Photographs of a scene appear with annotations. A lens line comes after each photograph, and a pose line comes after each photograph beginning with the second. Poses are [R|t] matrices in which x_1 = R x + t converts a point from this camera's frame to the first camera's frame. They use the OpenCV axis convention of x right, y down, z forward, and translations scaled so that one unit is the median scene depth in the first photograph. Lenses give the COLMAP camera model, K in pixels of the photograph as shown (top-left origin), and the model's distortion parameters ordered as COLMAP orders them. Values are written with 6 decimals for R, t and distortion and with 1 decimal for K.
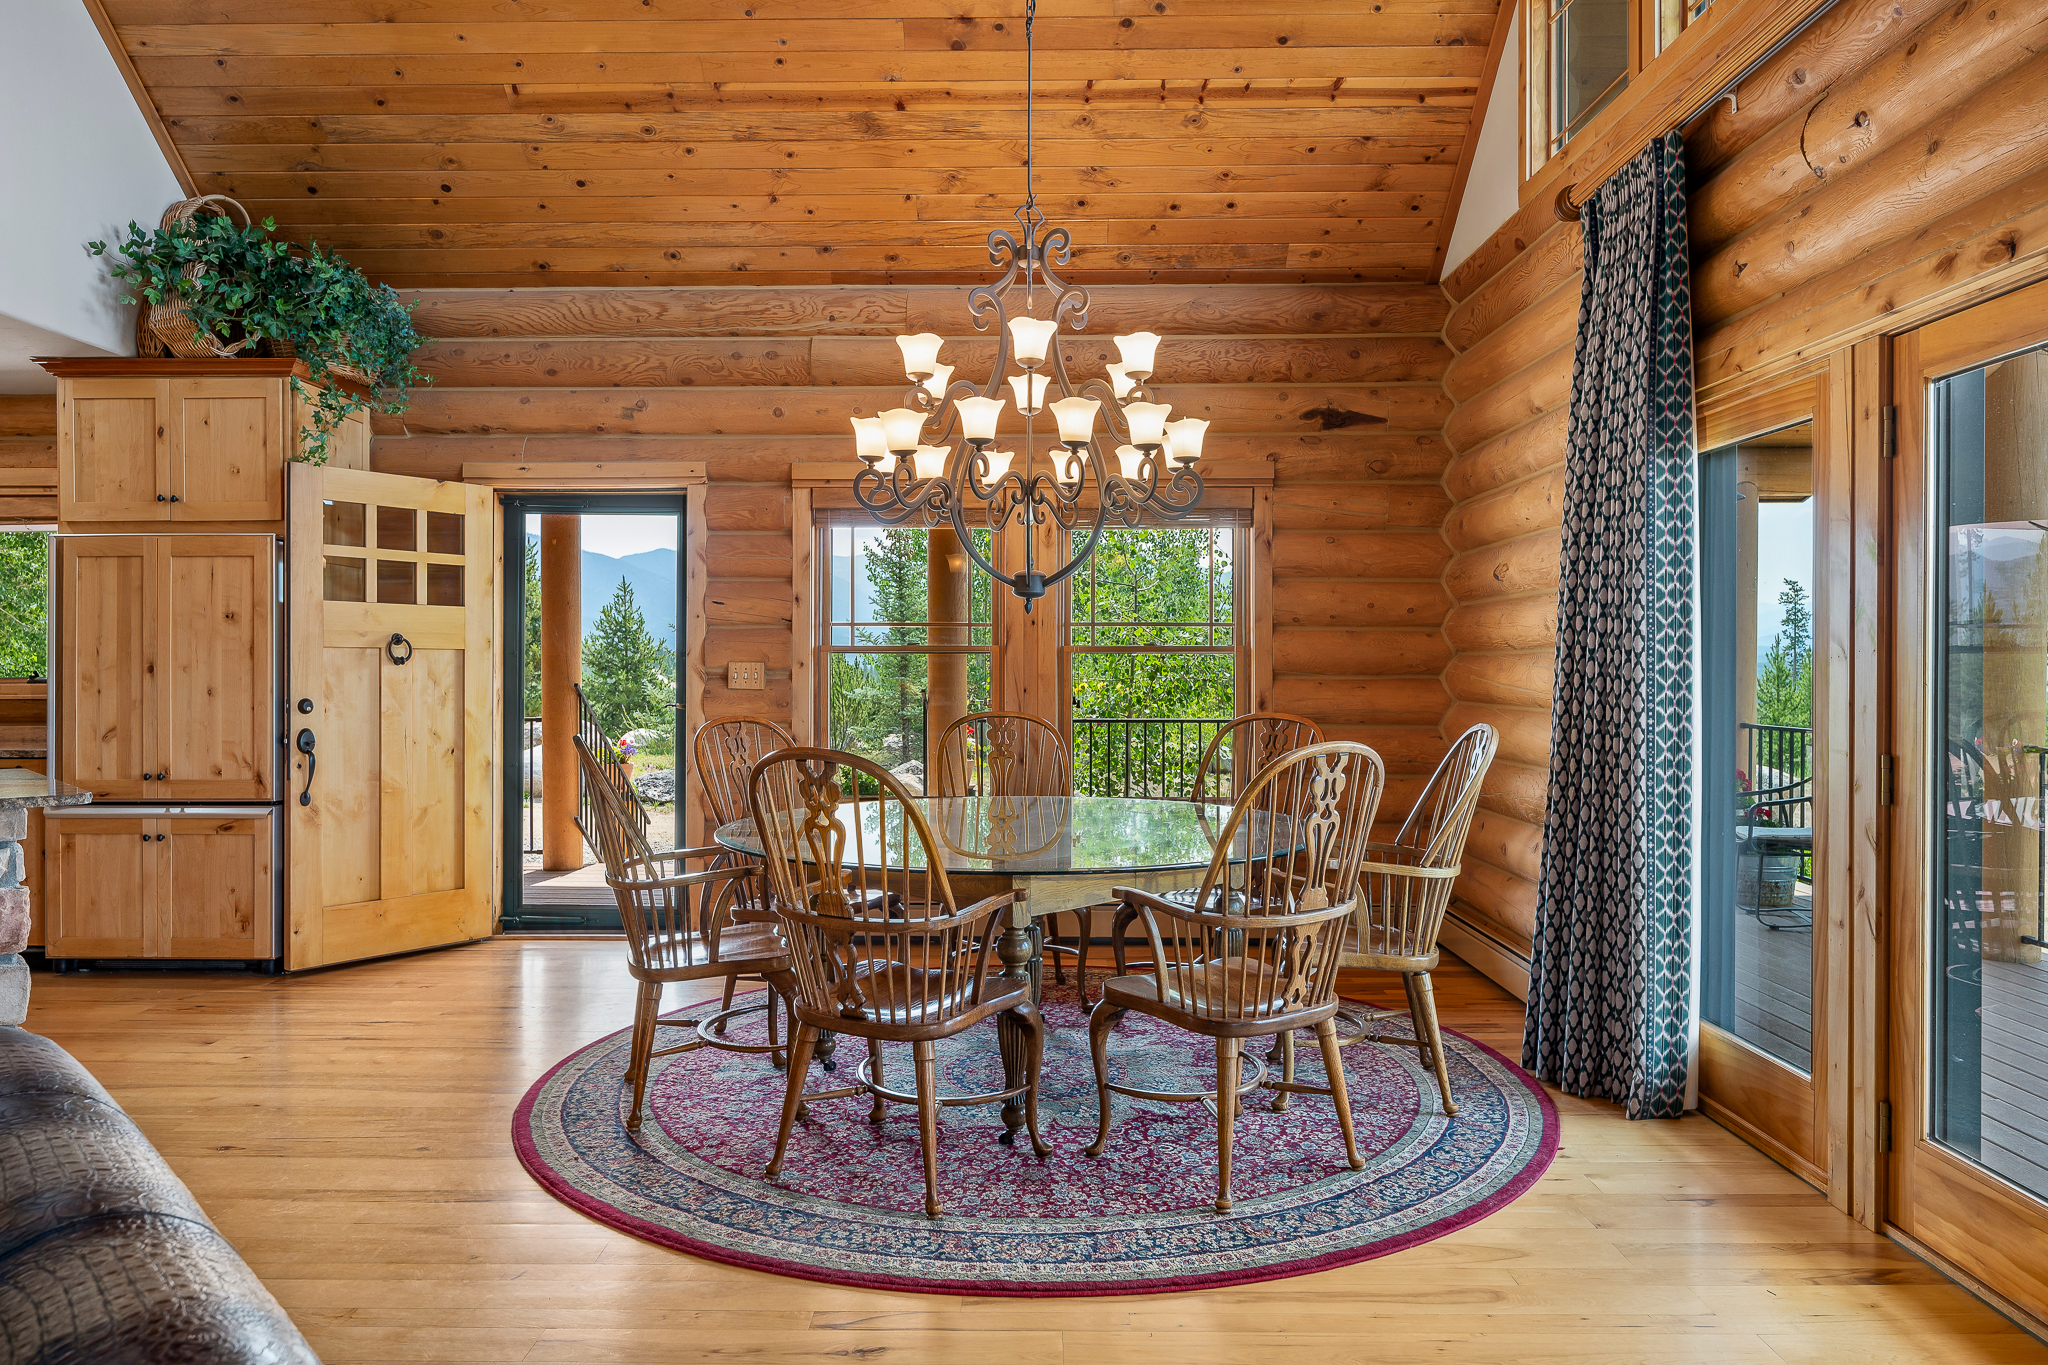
lens RADIAL K [[1361.6, 0, 986.3], [0, 1361.6, 672.2], [0, 0, 1]] dist [0.000308, 0.001976]
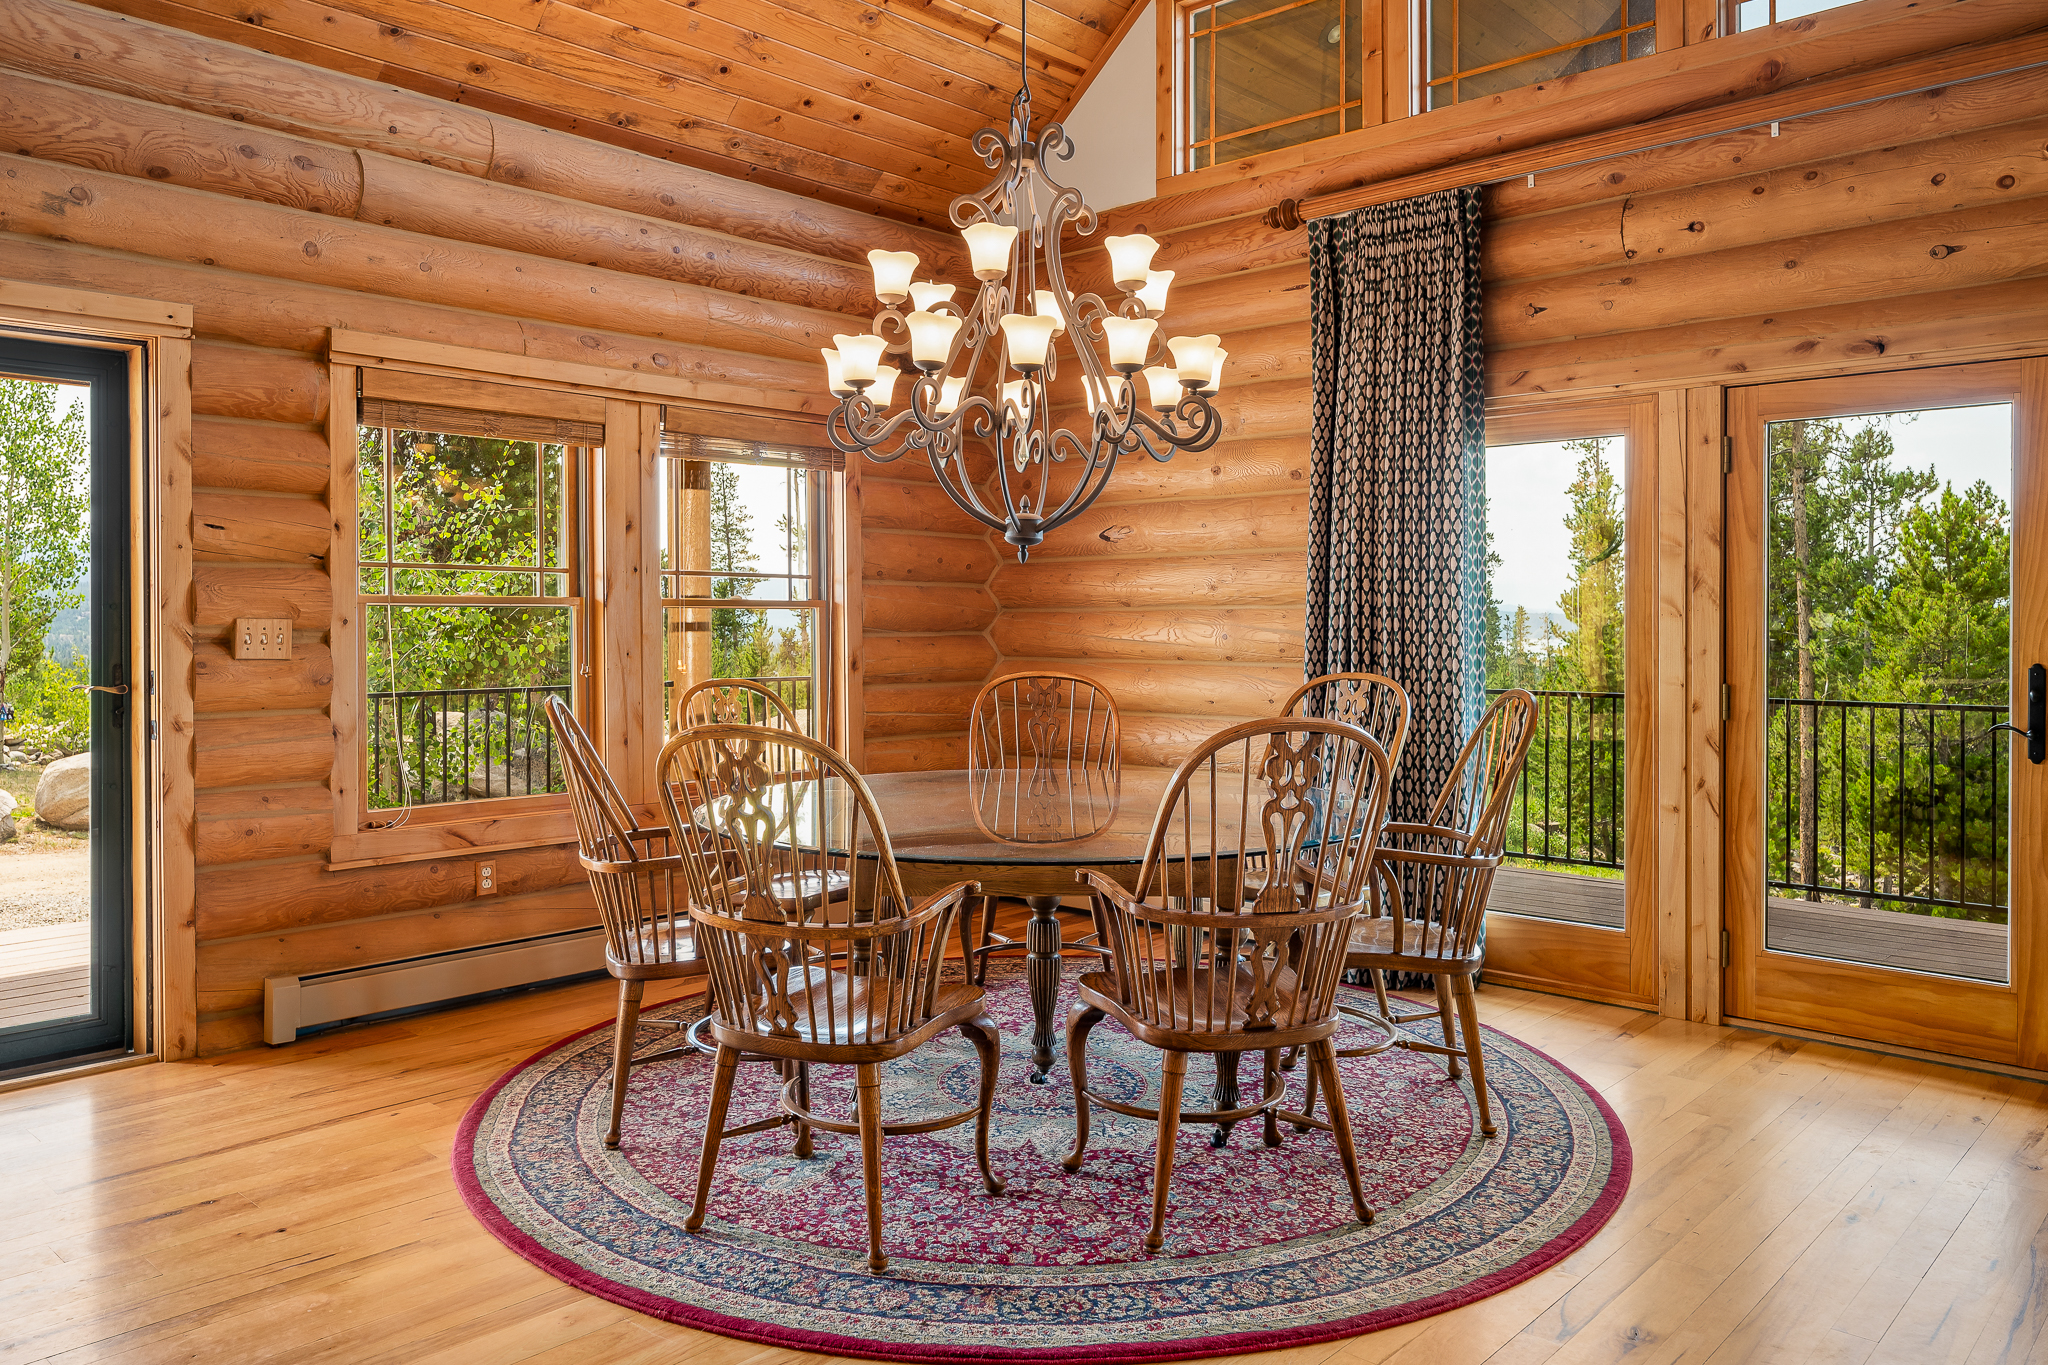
lens RADIAL K [[1473.9, 0, 1011.2], [0, 1473.9, 624.0], [0, 0, 1]] dist [-0.002959, 0.001314]
pose [[0.670726, -0.002960, 0.741699, -0.522706], [0.005504, 0.999984, -0.000987, -0.002174], [-0.741685, 0.004744, 0.670732, 0.284569]]
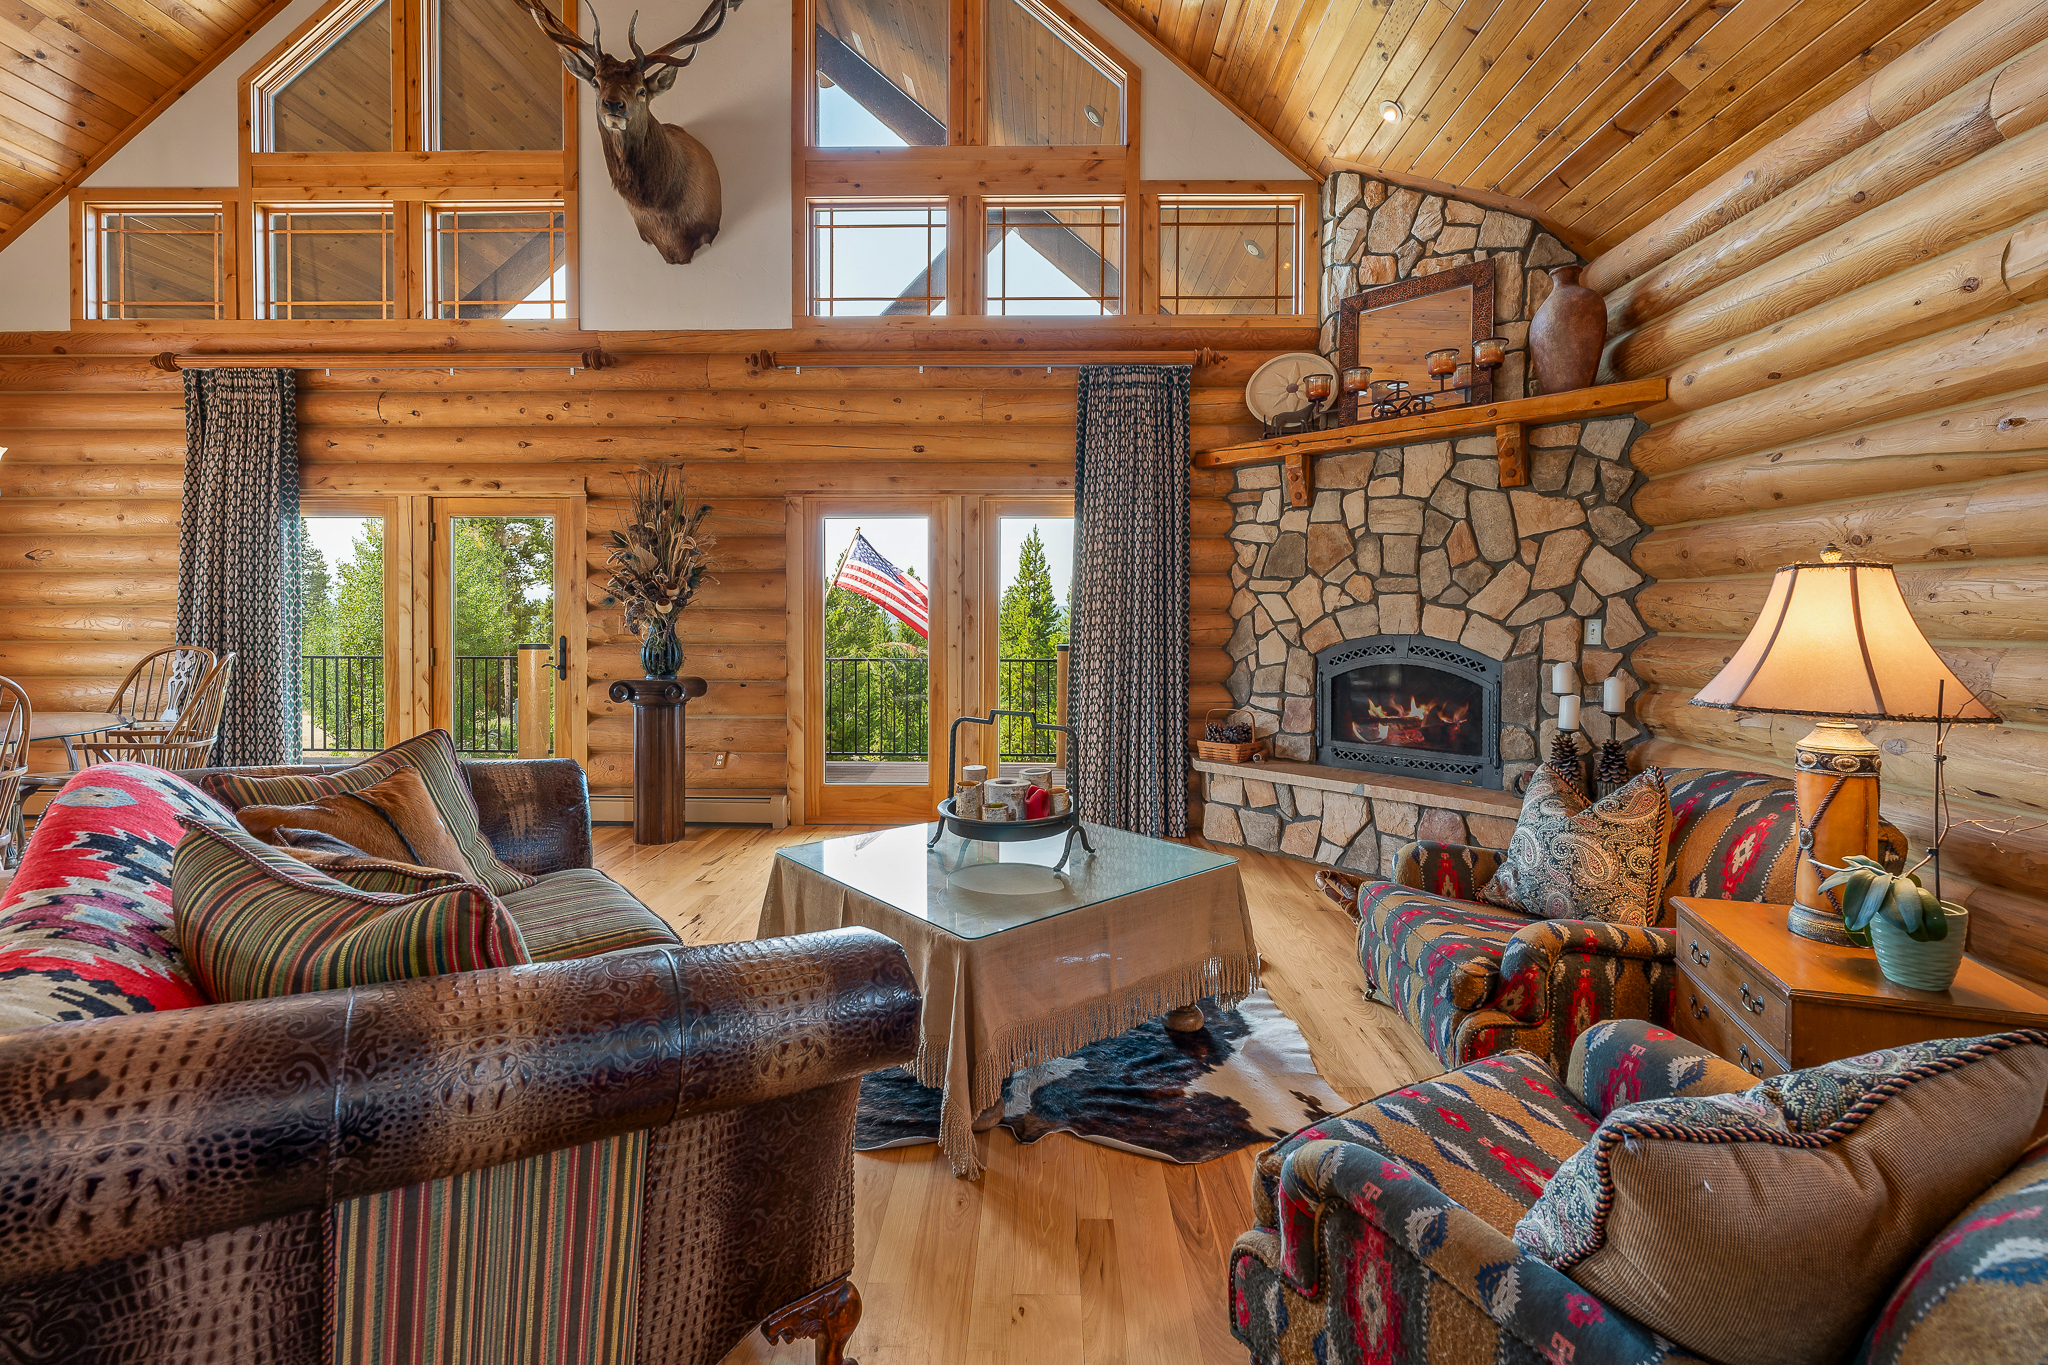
lens RADIAL K [[871.1, 0, 1028.0], [0, 871.1, 627.5], [0, 0, 1]] dist [-0.003894, -0.000319]
pose [[-0.011868, -0.010902, 0.999870, -0.612309], [0.003251, 0.999935, 0.010941, 0.002007], [-0.999924, 0.003380, -0.011832, -0.108828]]
